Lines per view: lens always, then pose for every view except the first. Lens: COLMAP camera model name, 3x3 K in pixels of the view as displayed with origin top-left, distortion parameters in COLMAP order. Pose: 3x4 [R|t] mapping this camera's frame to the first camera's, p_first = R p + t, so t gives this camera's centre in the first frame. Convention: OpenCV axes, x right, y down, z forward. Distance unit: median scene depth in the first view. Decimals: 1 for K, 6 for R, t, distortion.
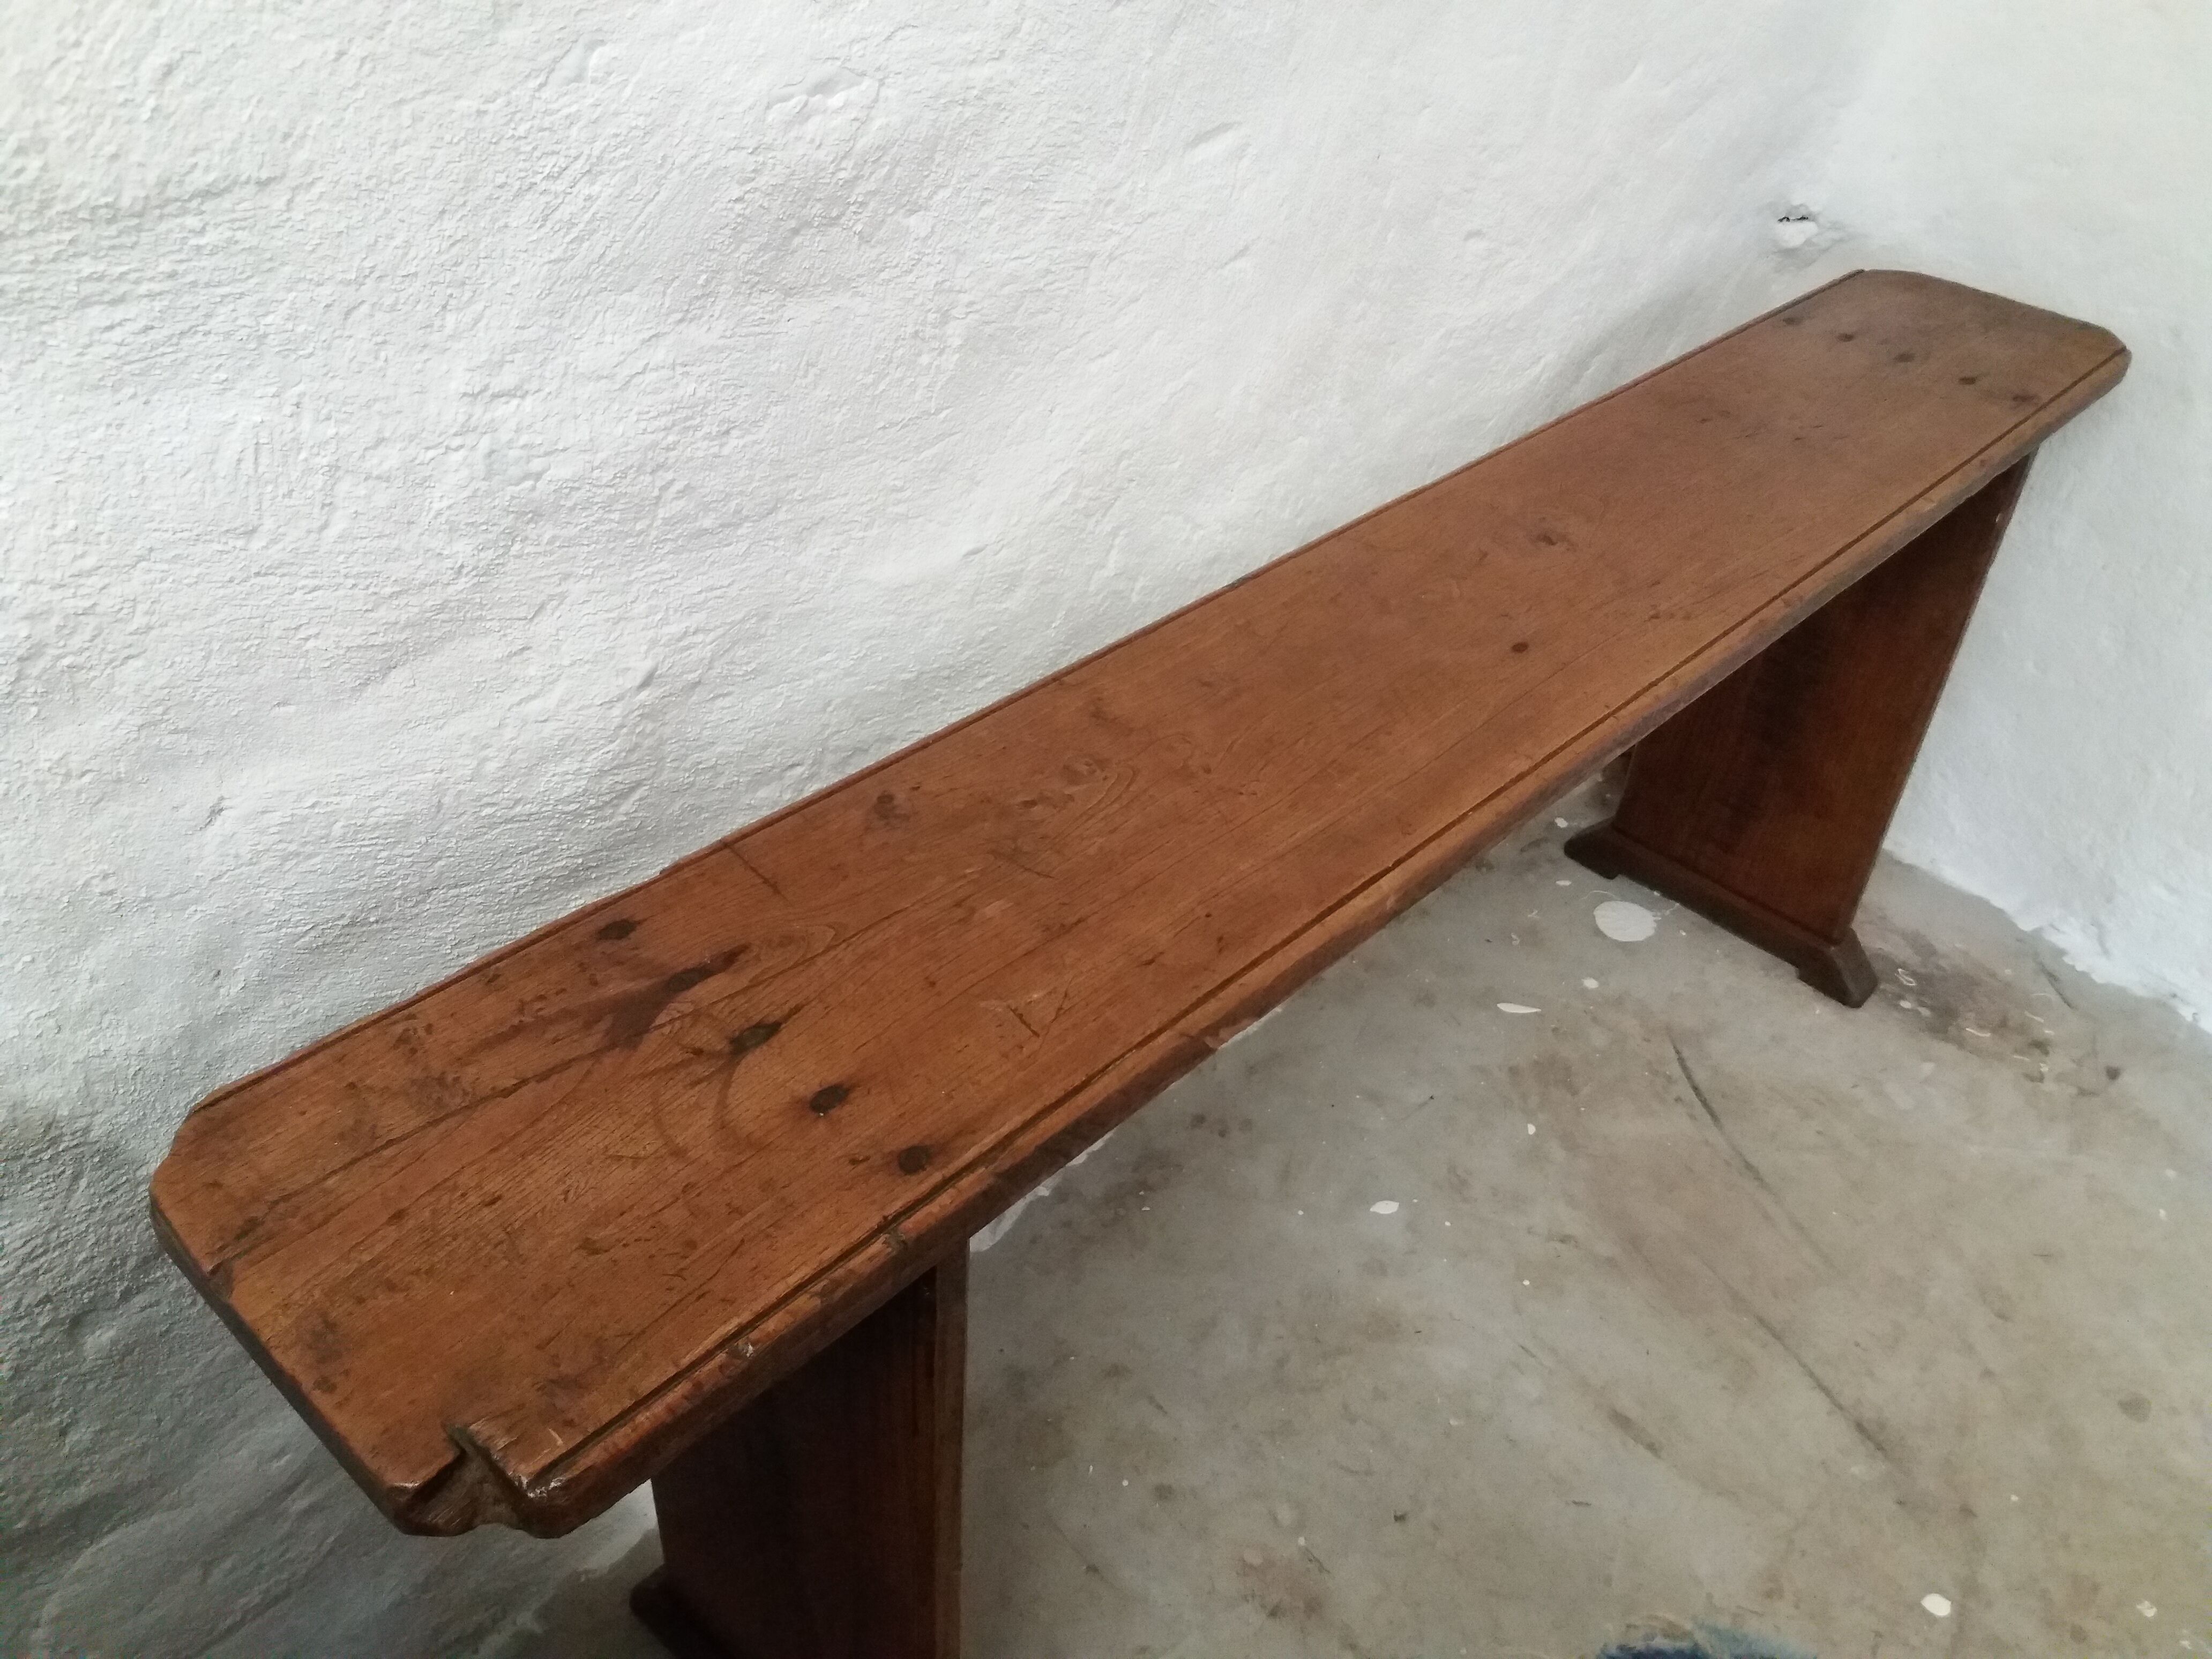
lens RADIAL K [[1803.6, 0, 1109.0], [0, 1803.6, 897.4], [0, 0, 1]] dist [-0.038327, 0.008445]
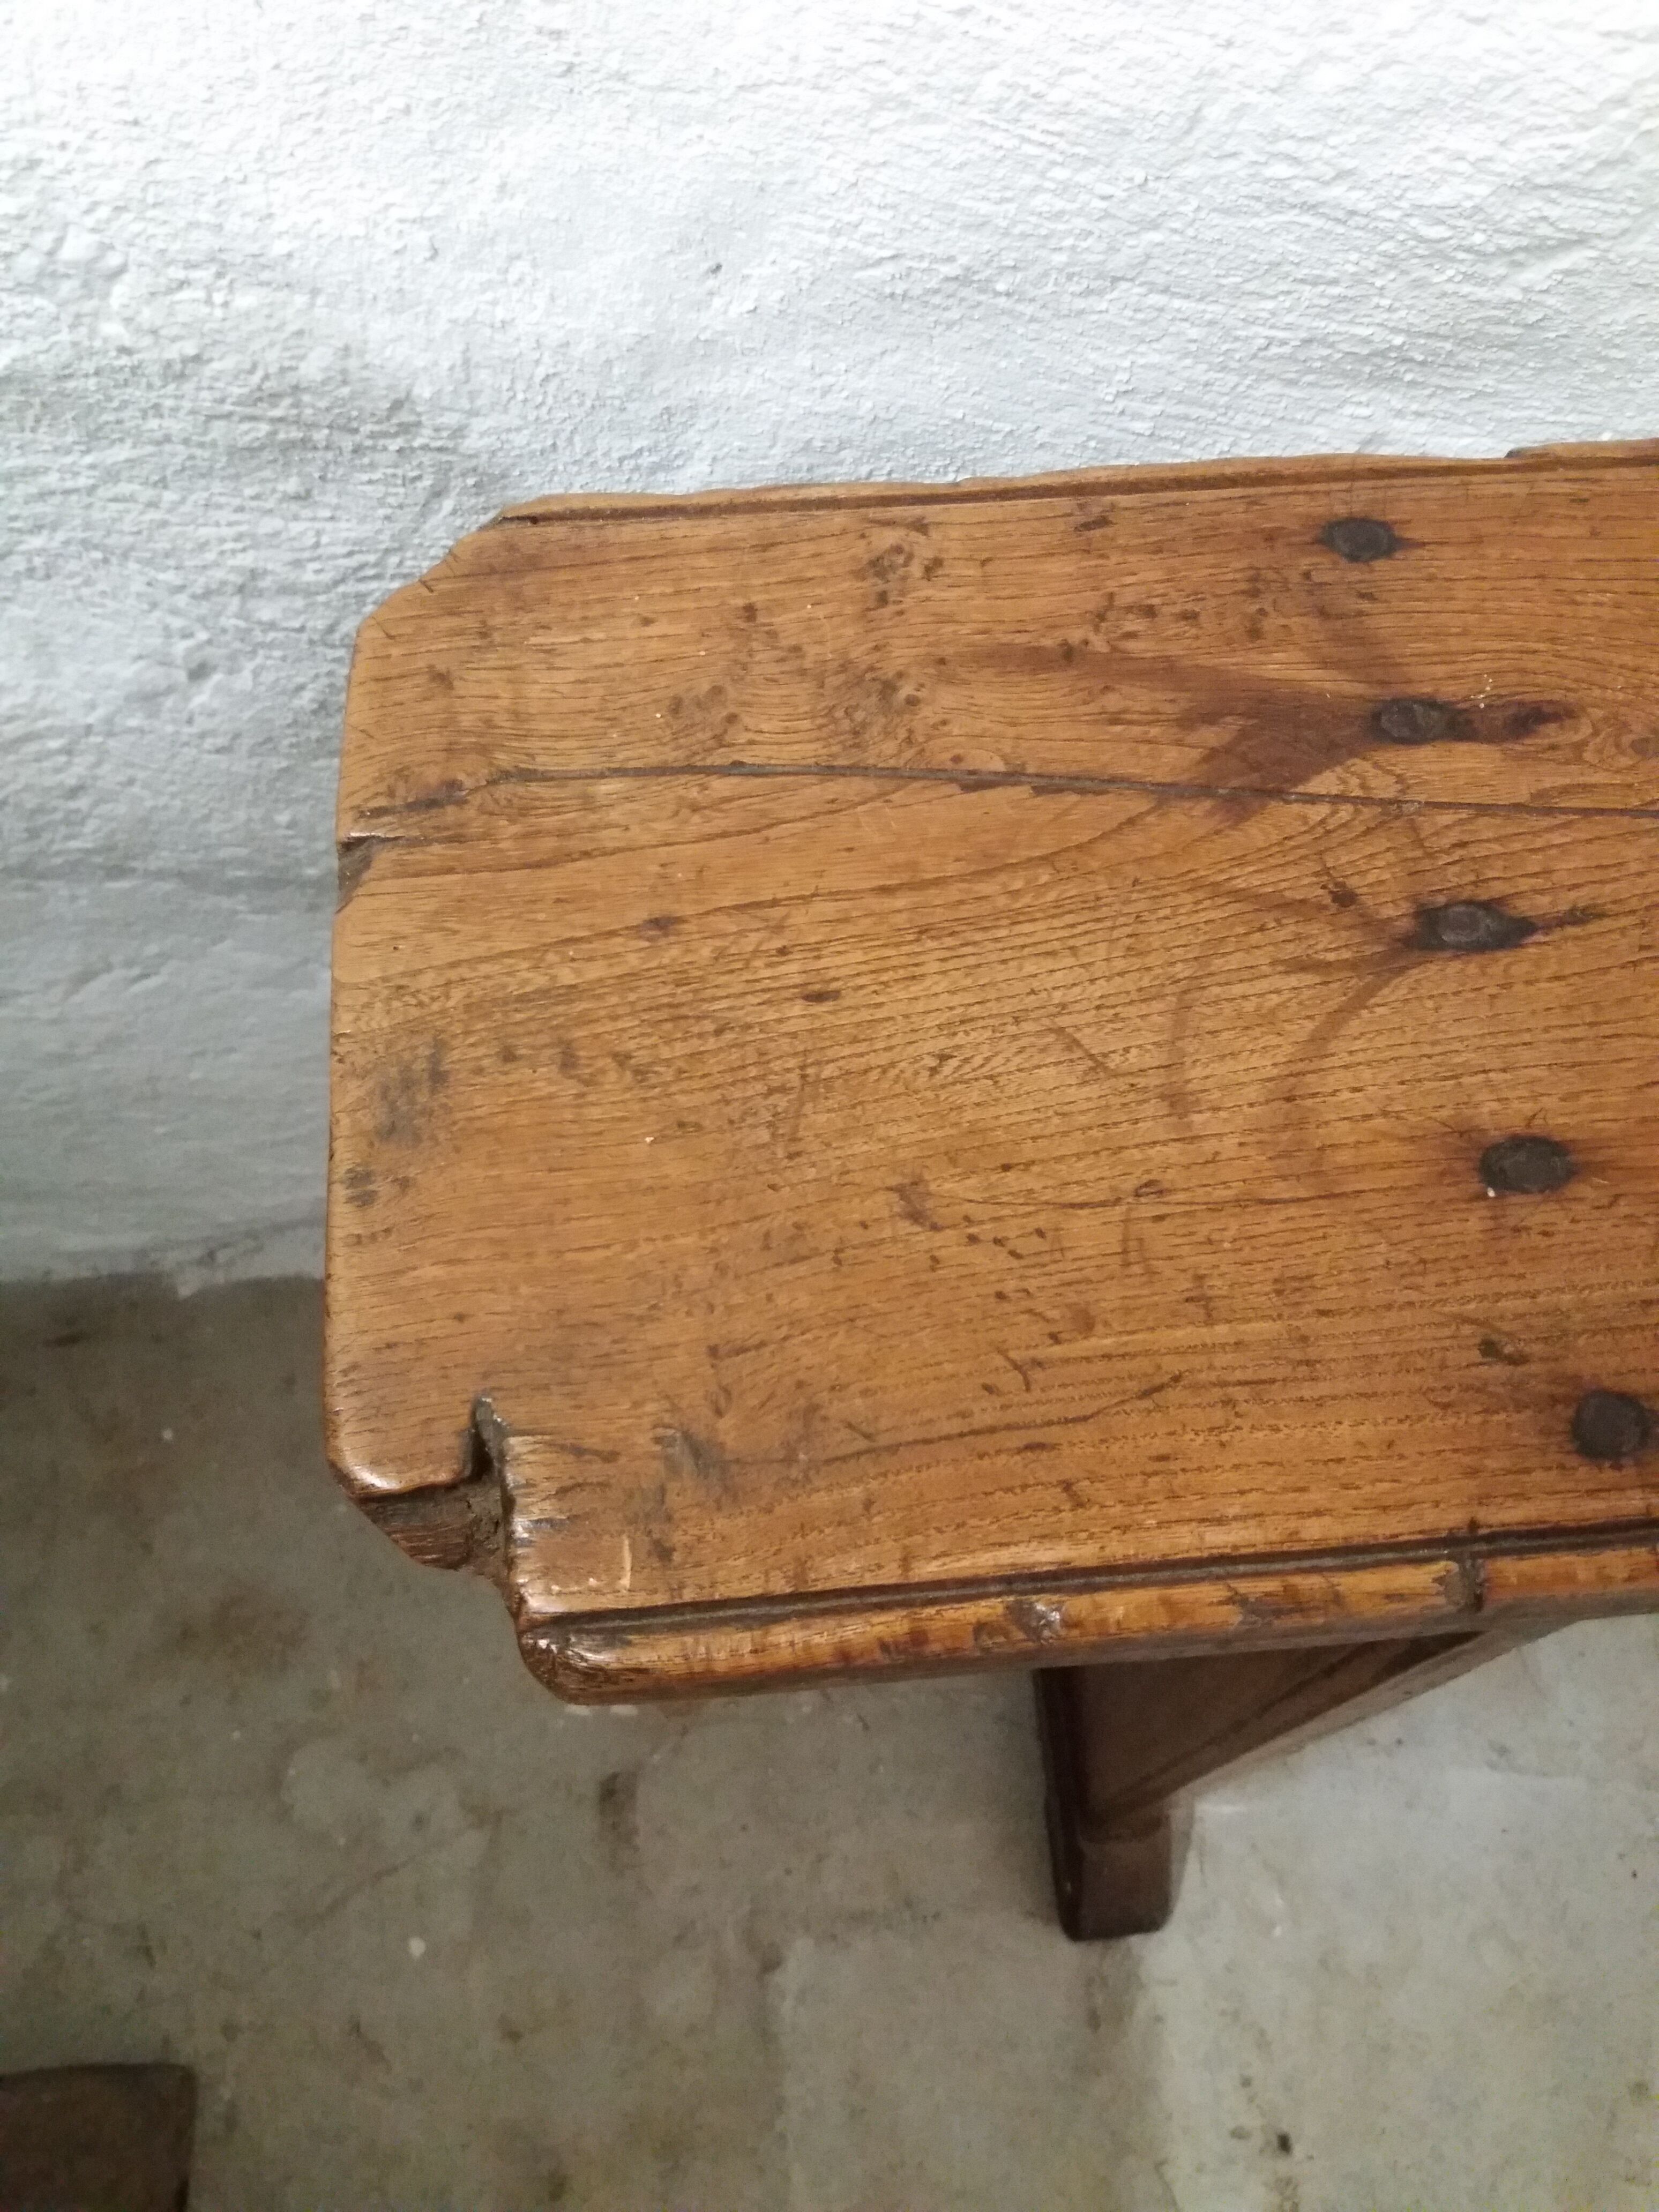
lens RADIAL K [[1827.1, 0, 915.3], [0, 1827.1, 1106.5], [0, 0, 1]] dist [0.091445, -0.177124]
pose [[0.760895, 0.571187, -0.307870, -0.131888], [-0.396722, 0.784969, 0.475853, -0.054062], [0.513469, -0.239935, 0.823881, 0.522483]]
